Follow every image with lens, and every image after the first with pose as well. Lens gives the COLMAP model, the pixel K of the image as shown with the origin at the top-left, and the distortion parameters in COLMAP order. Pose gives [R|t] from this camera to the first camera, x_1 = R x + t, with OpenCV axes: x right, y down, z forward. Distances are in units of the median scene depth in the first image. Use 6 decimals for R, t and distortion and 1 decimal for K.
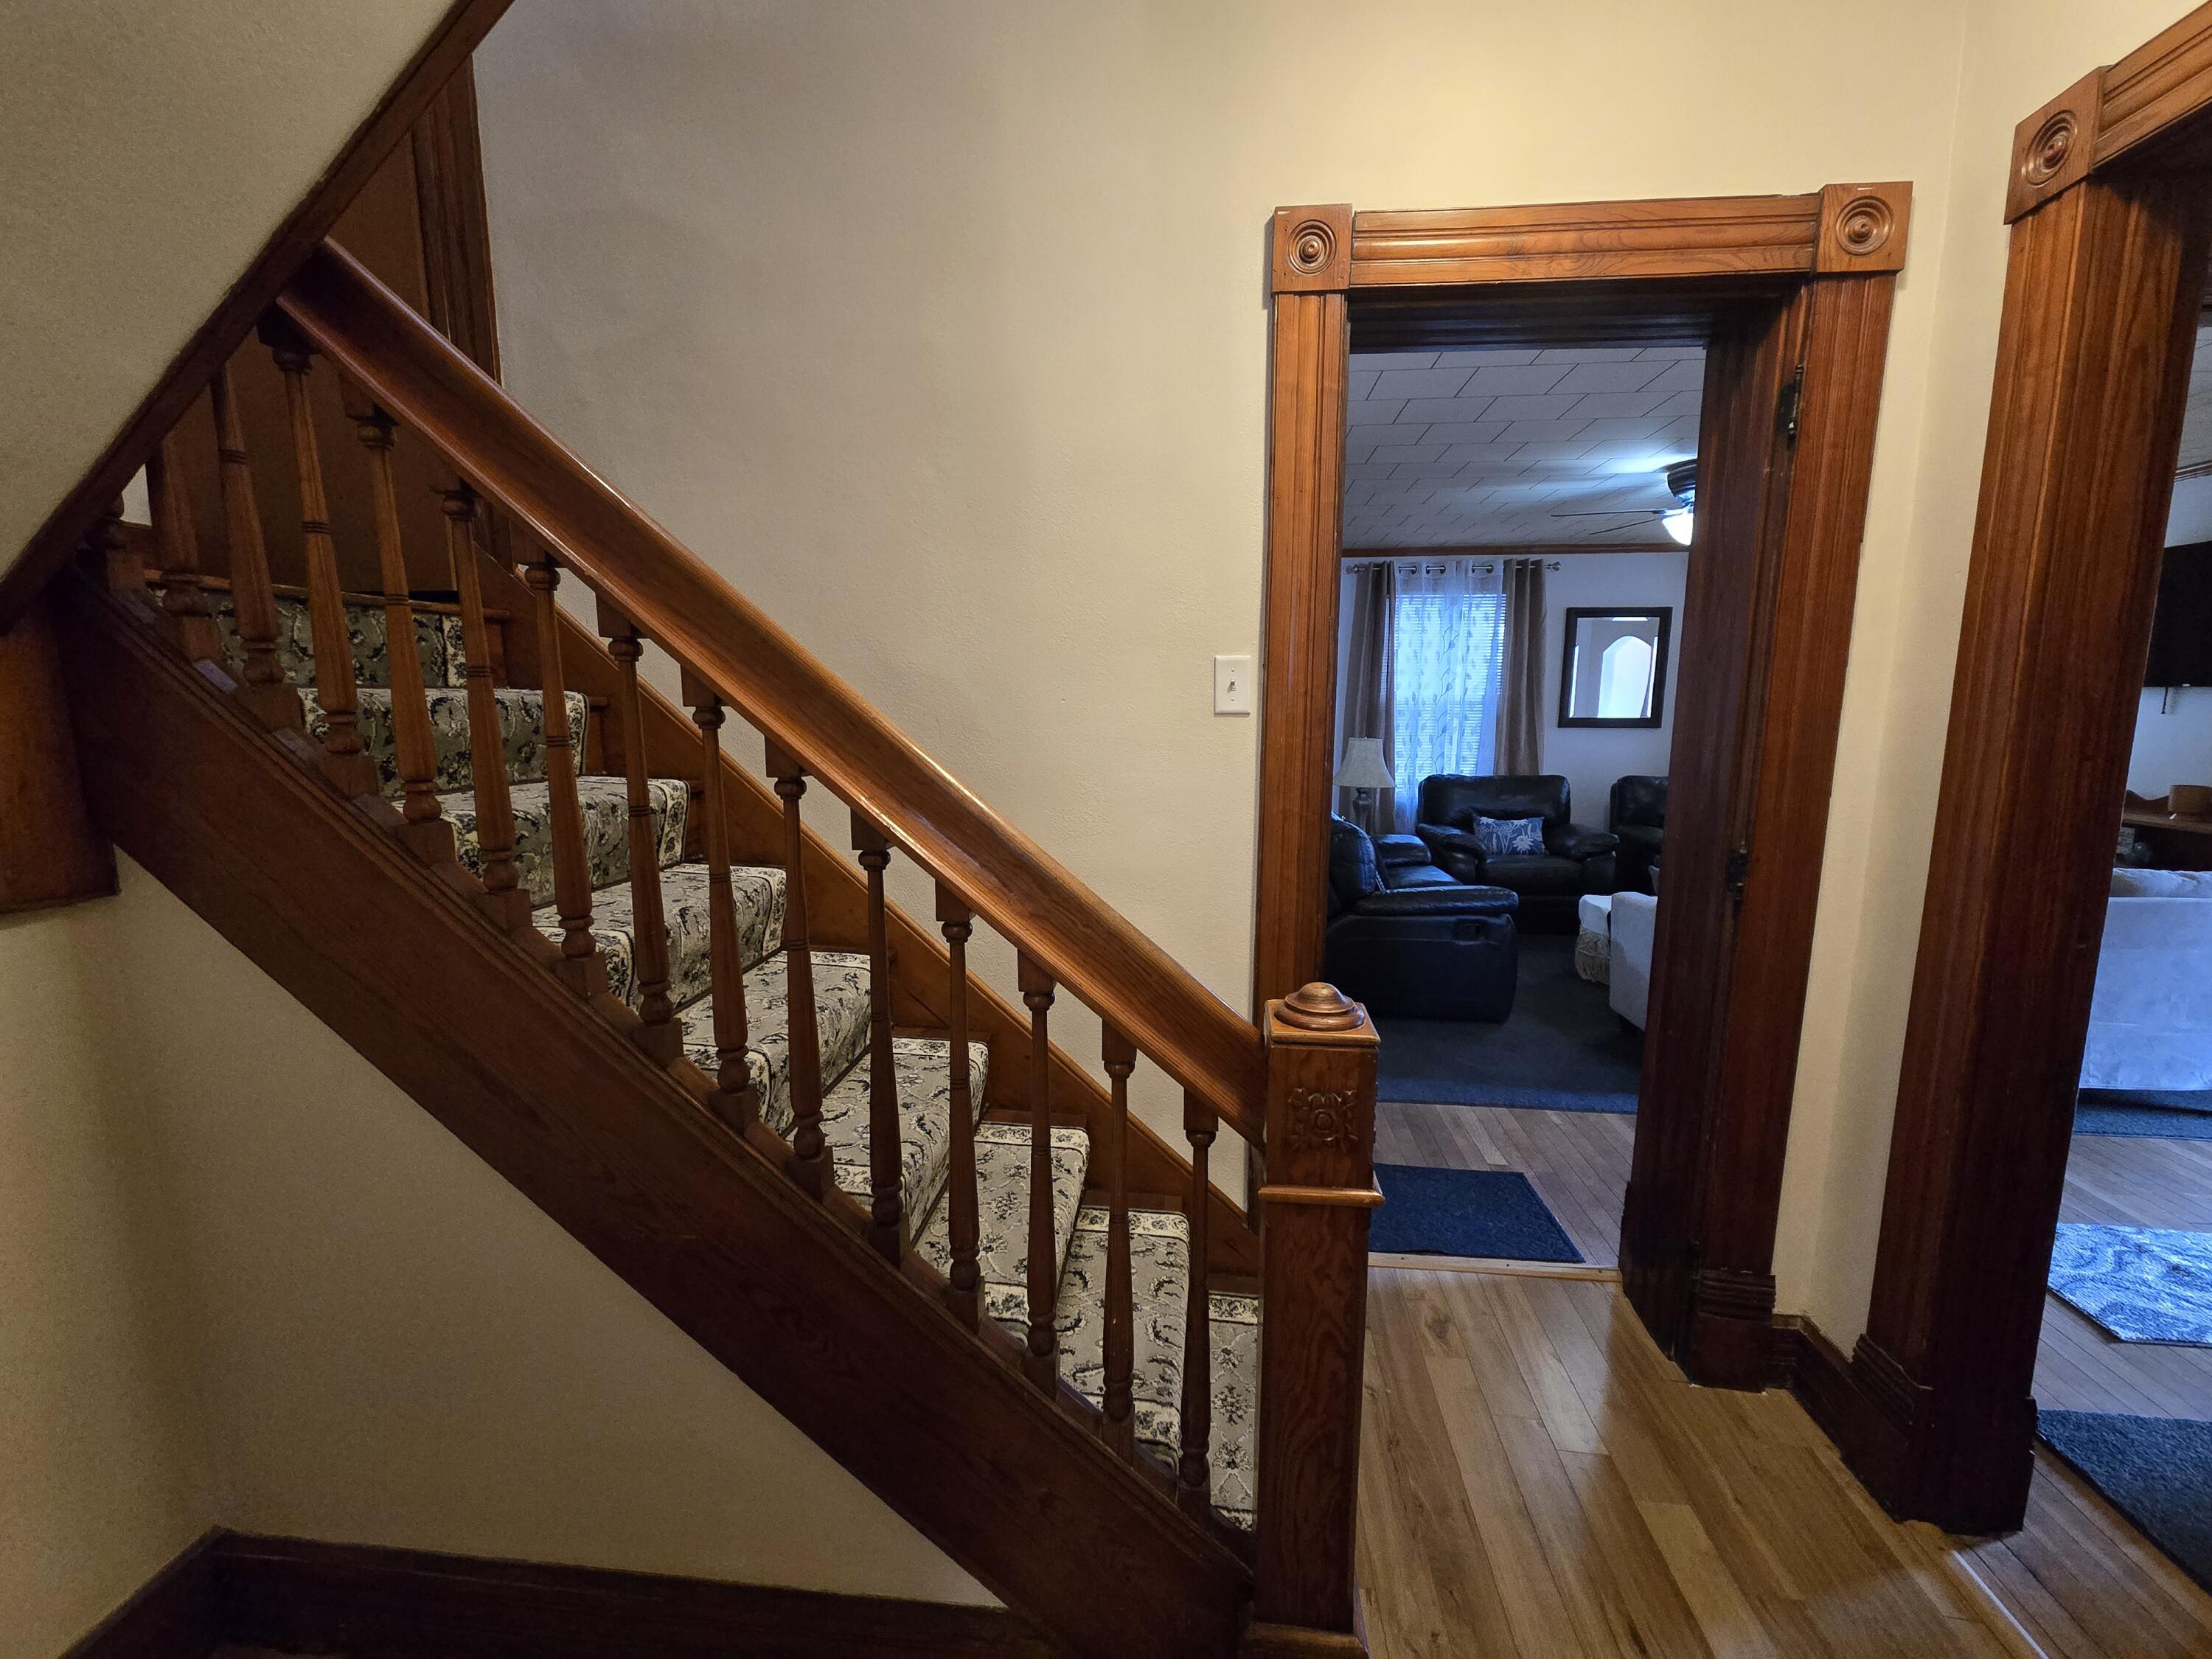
lens RADIAL K [[903.8, 0, 1105.2], [0, 903.8, 832.5], [0, 0, 1]] dist [0.000154, 0.000231]
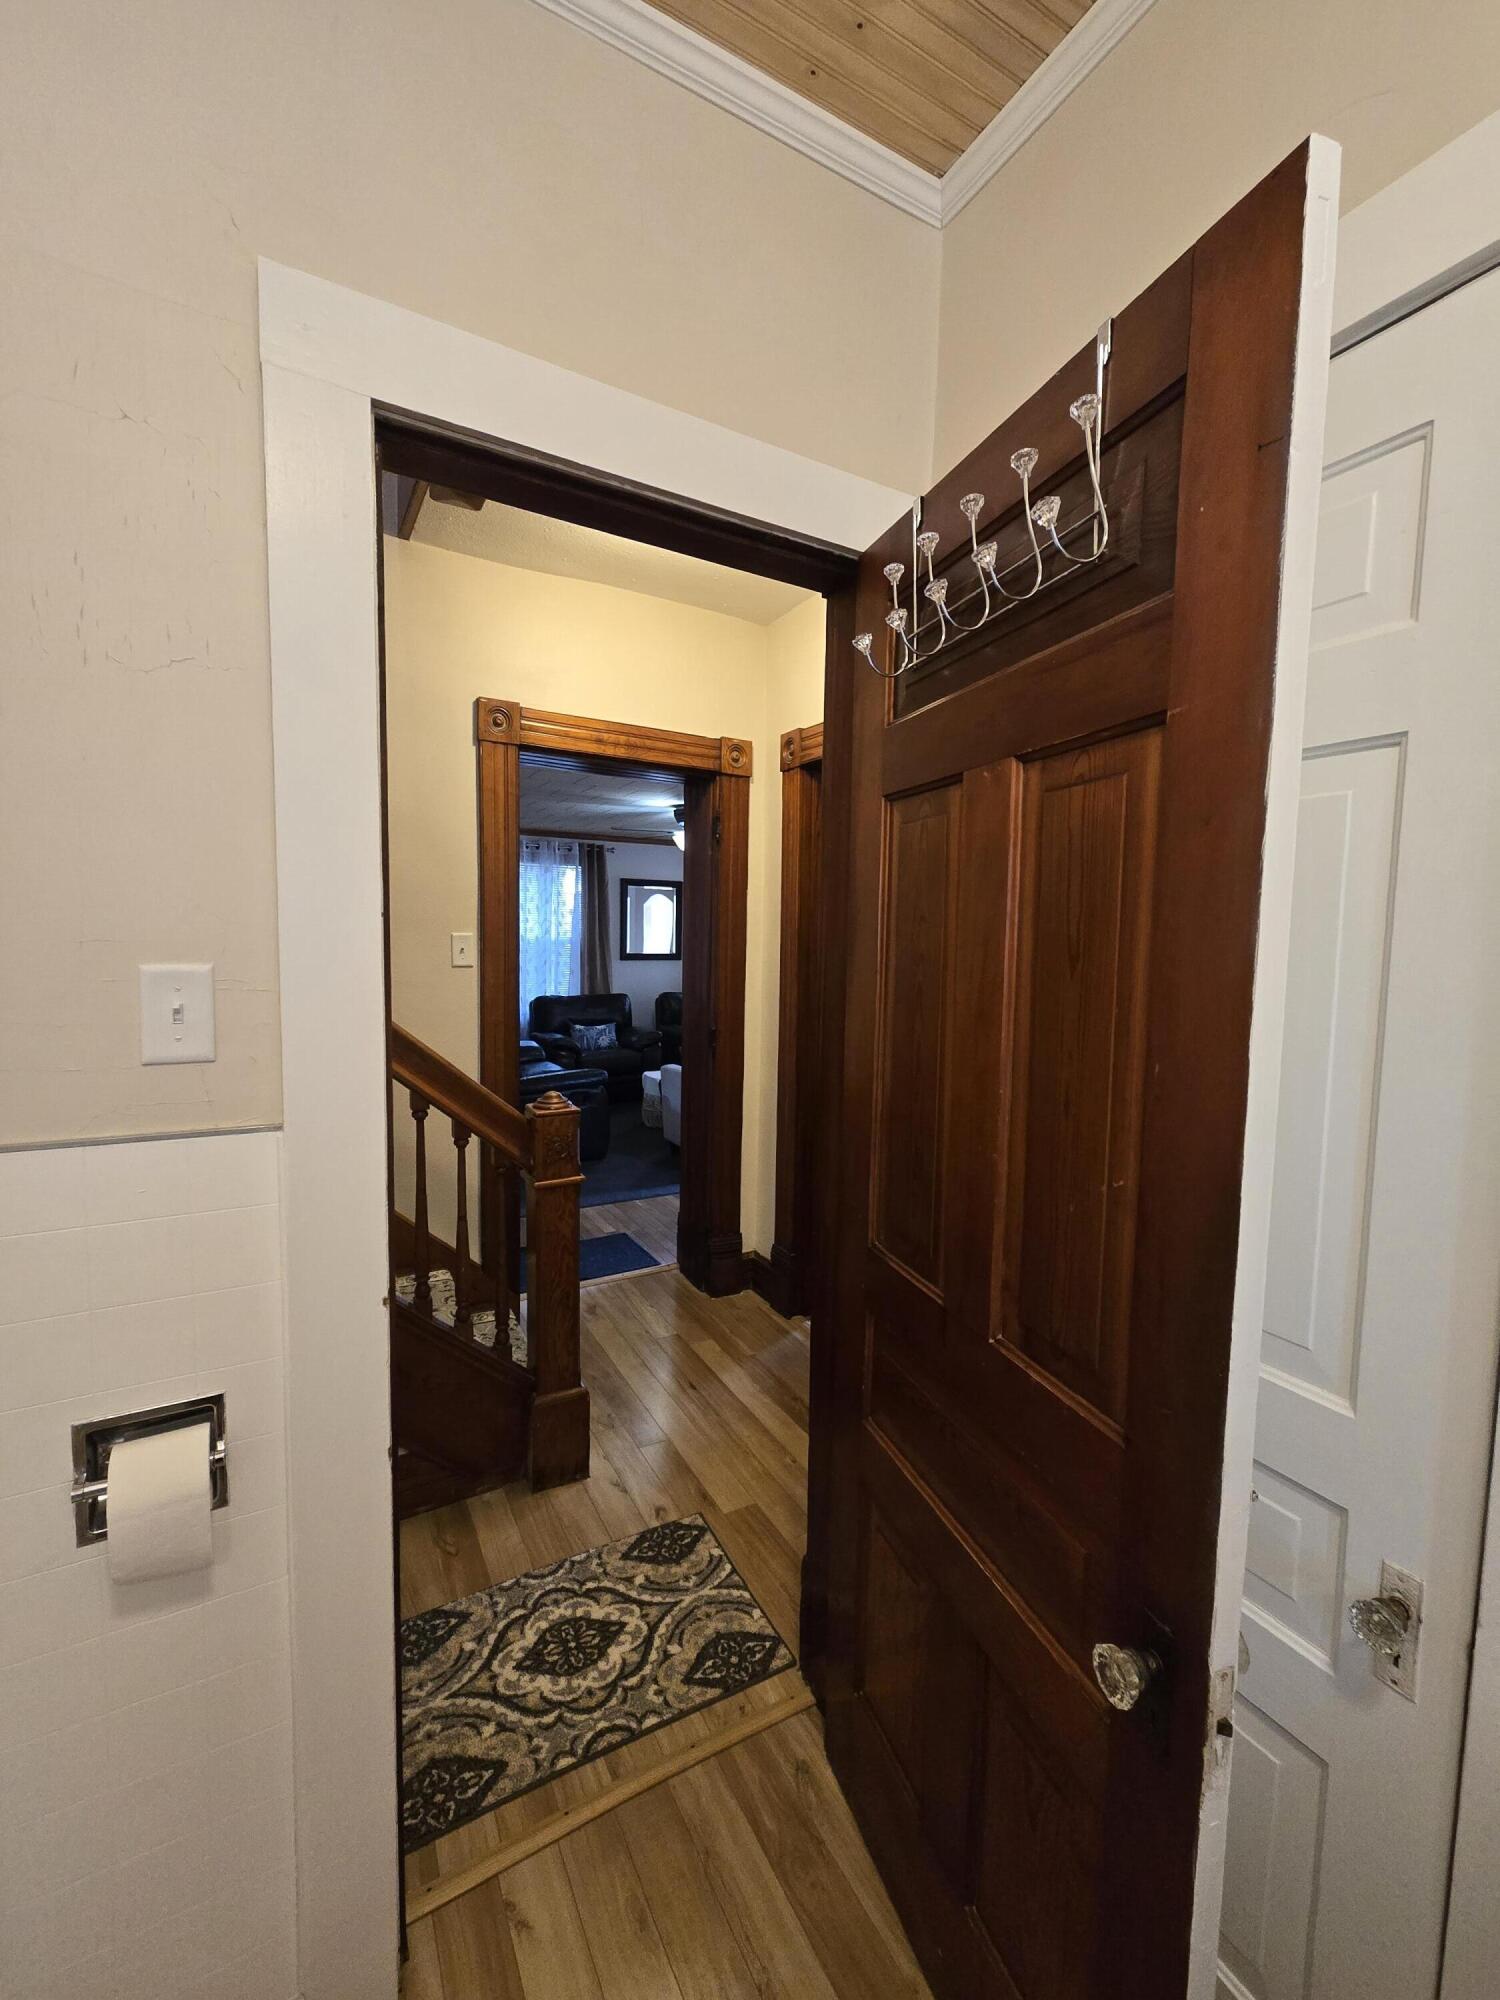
lens RADIAL K [[817.2, 0, 744.6], [0, 817.2, 997.0], [0, 0, 1]] dist [0.000154, 0.000231]
pose [[0.813302, -0.032872, 0.580913, -0.347344], [0.068984, 0.996809, -0.040174, 0.028888], [-0.577738, 0.072747, 0.812974, -0.607275]]
